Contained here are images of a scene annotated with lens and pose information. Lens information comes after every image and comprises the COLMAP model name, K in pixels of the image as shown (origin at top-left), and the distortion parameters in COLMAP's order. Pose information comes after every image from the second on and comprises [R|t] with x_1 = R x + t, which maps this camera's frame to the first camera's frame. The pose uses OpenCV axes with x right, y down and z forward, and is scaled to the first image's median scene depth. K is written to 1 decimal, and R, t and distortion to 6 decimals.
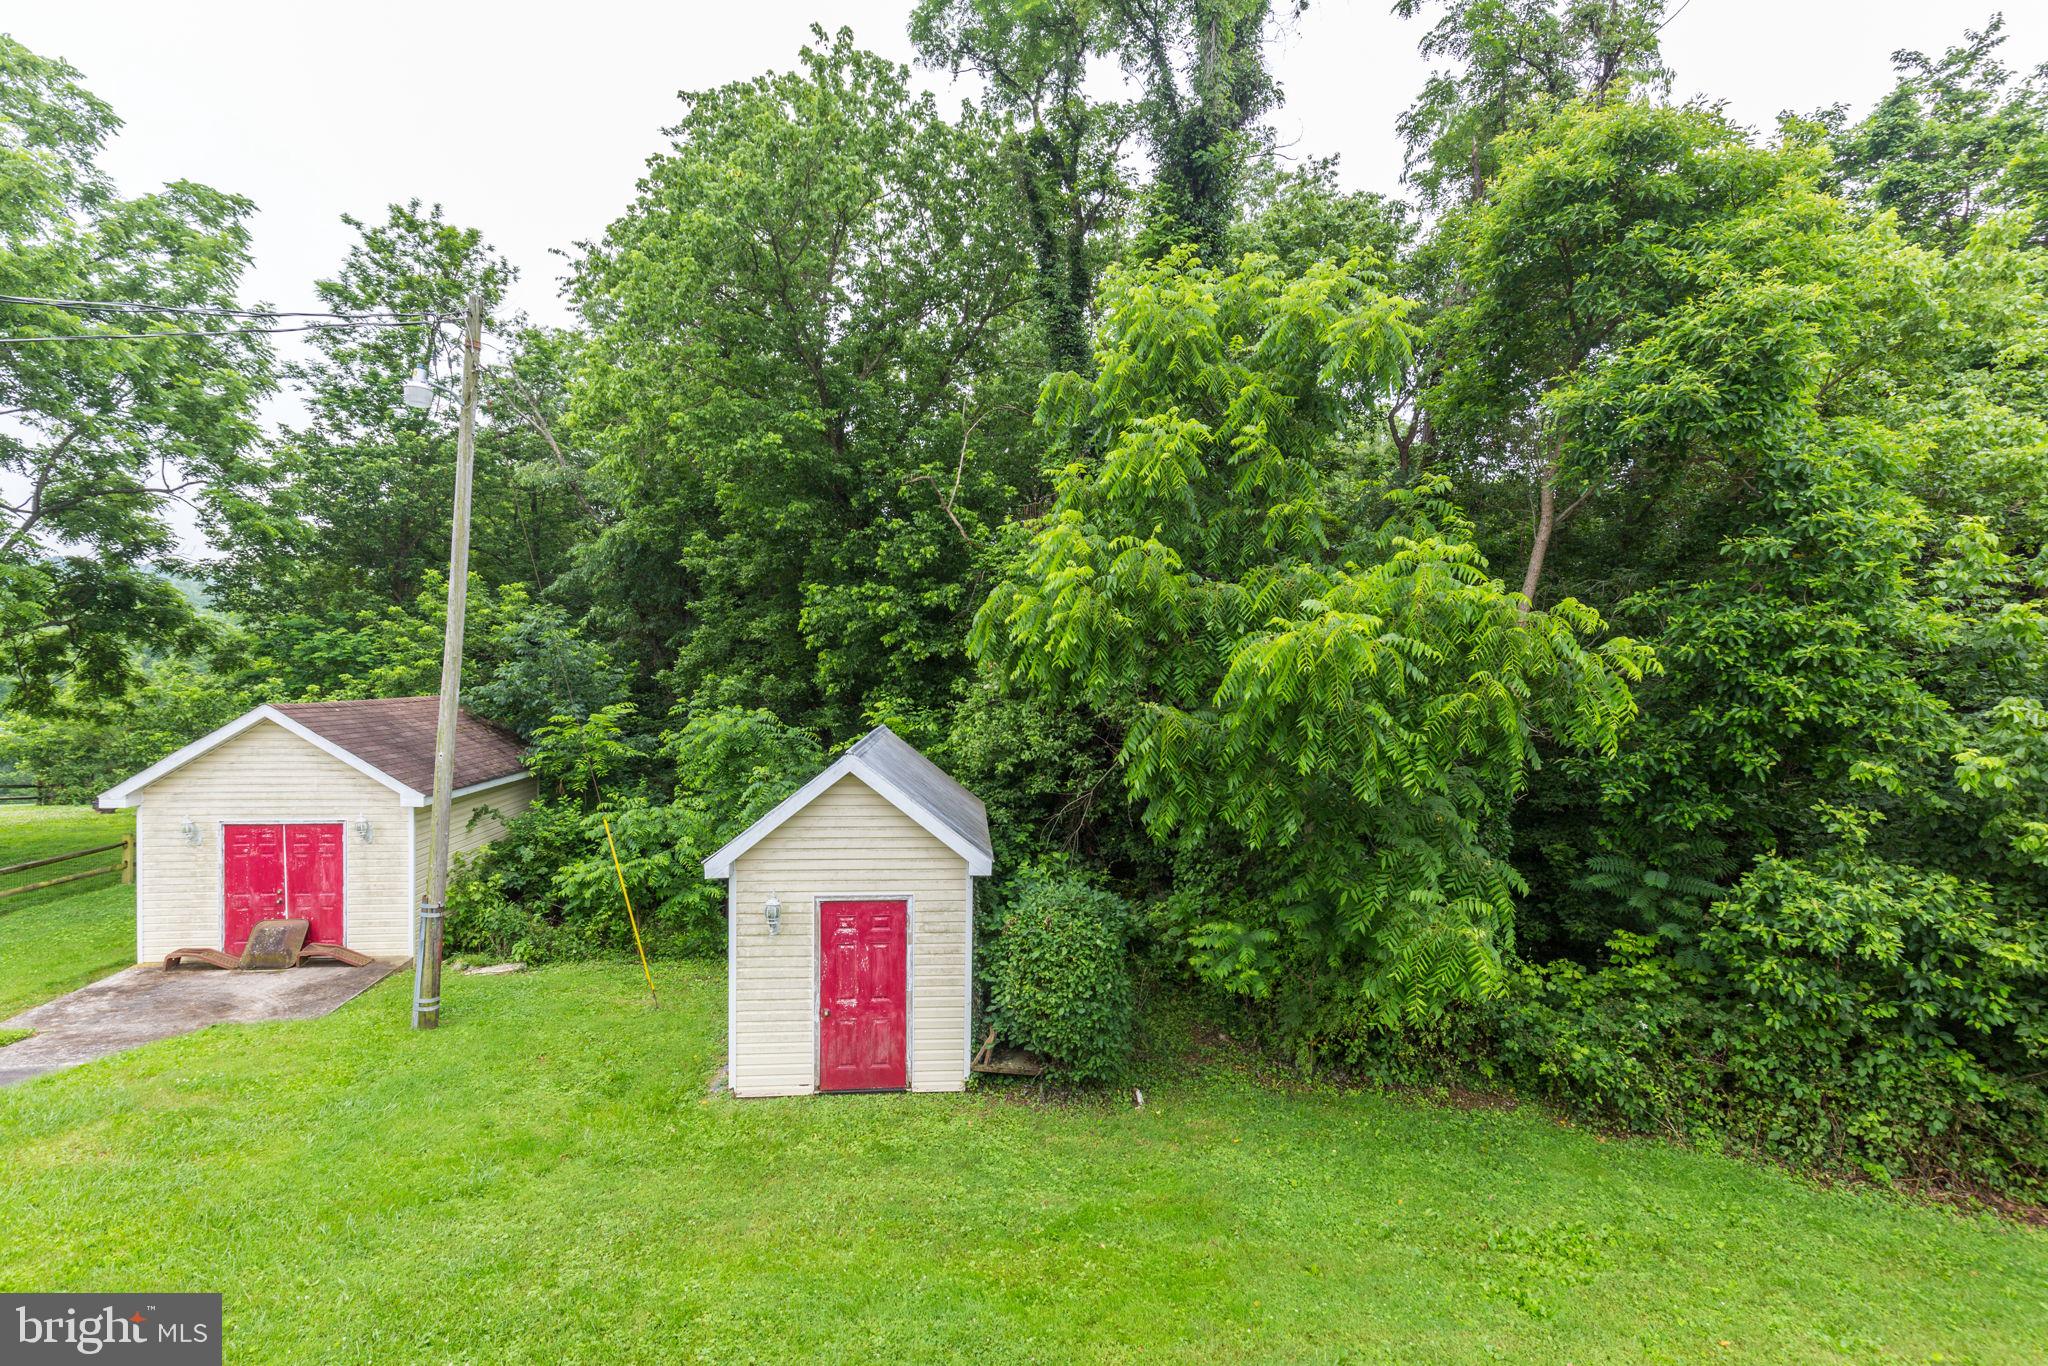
lens RADIAL K [[942.3, 0, 1051.7], [0, 942.3, 668.7], [0, 0, 1]] dist [-0.001867, -0.000735]
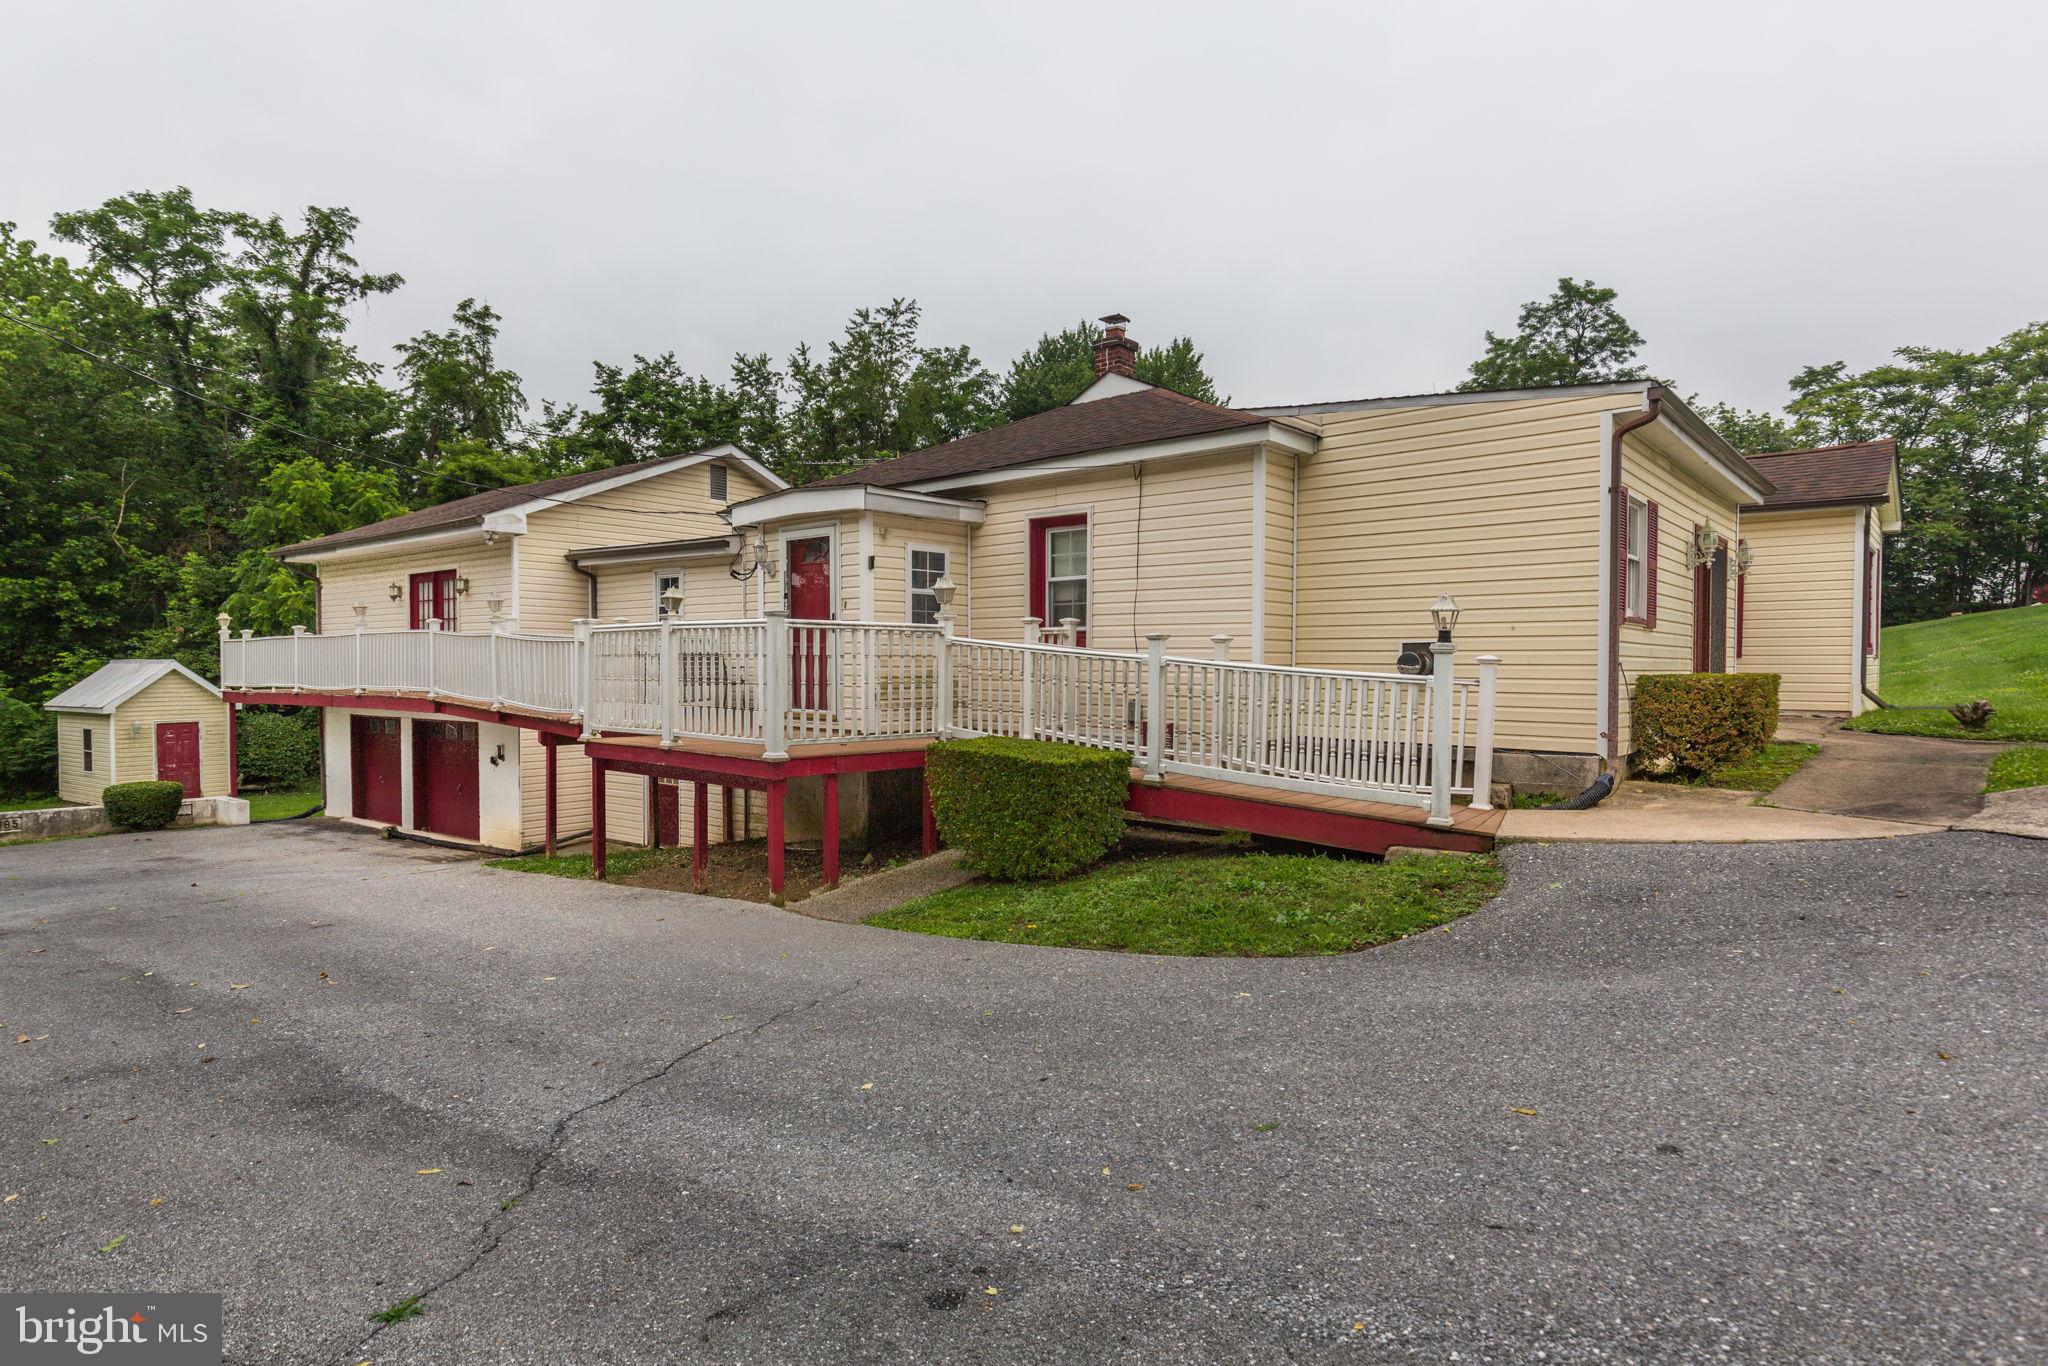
lens RADIAL K [[1051.3, 0, 1024.0], [0, 1051.3, 683.0], [0, 0, 1]] dist [-0.001346, -0.013648]
pose [[0.603374, -0.030962, 0.796857, -0.469159], [0.013493, 0.999499, 0.028619, 0.044918], [-0.797344, -0.006516, 0.603489, -1.071230]]
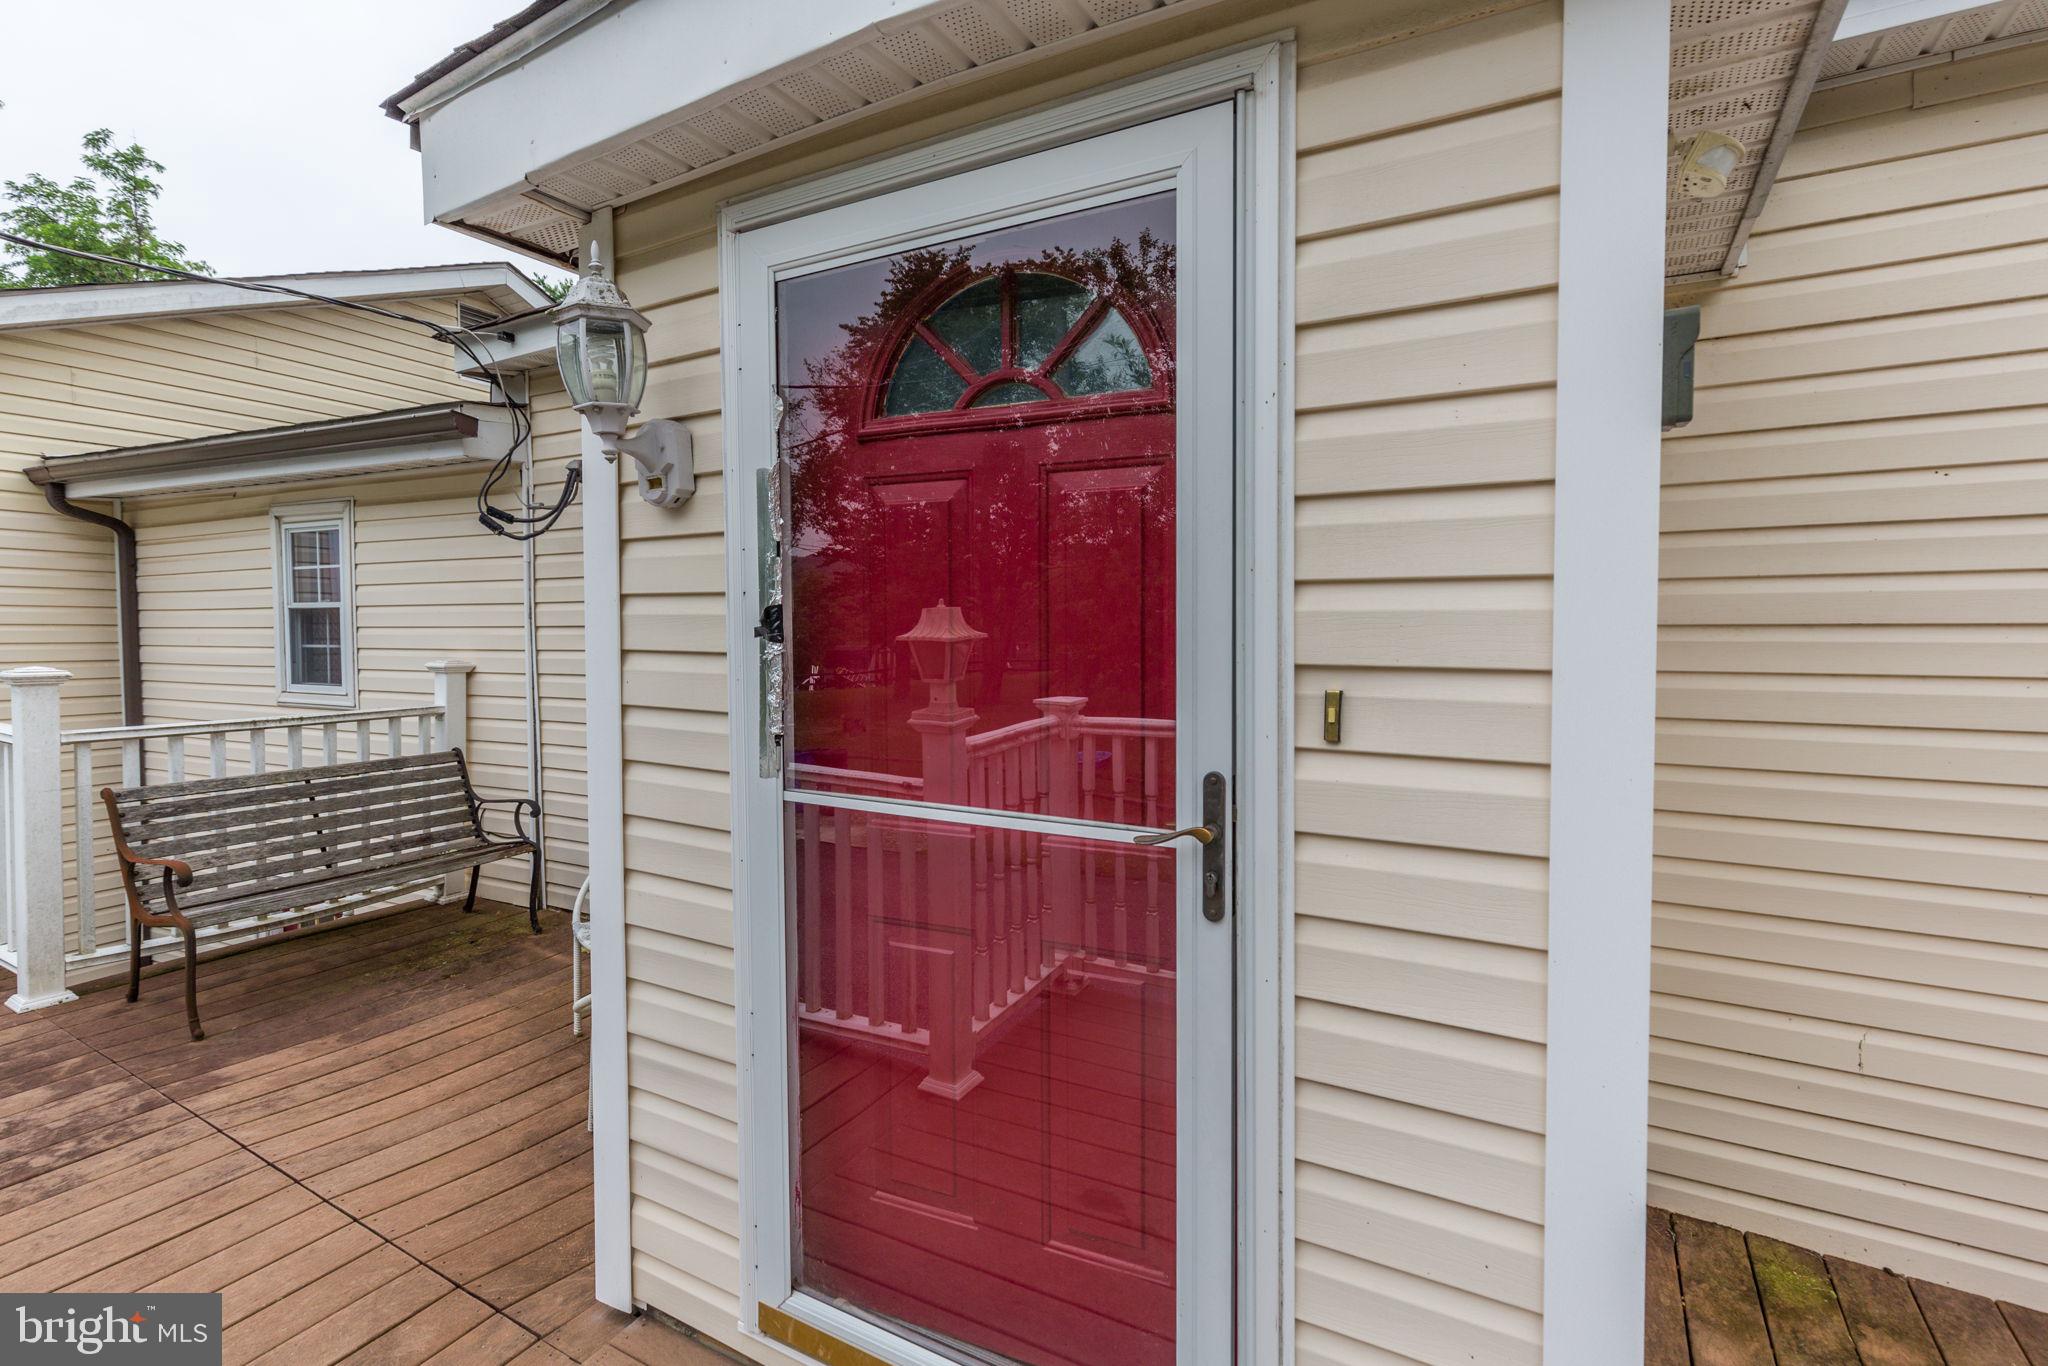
lens RADIAL K [[942.3, 0, 1051.7], [0, 942.3, 668.7], [0, 0, 1]] dist [-0.001867, -0.000735]
pose [[0.409087, -0.048547, 0.911203, -0.213592], [0.010255, 0.998765, 0.048608, 0.018369], [-0.912438, -0.010540, 0.409080, -0.750896]]
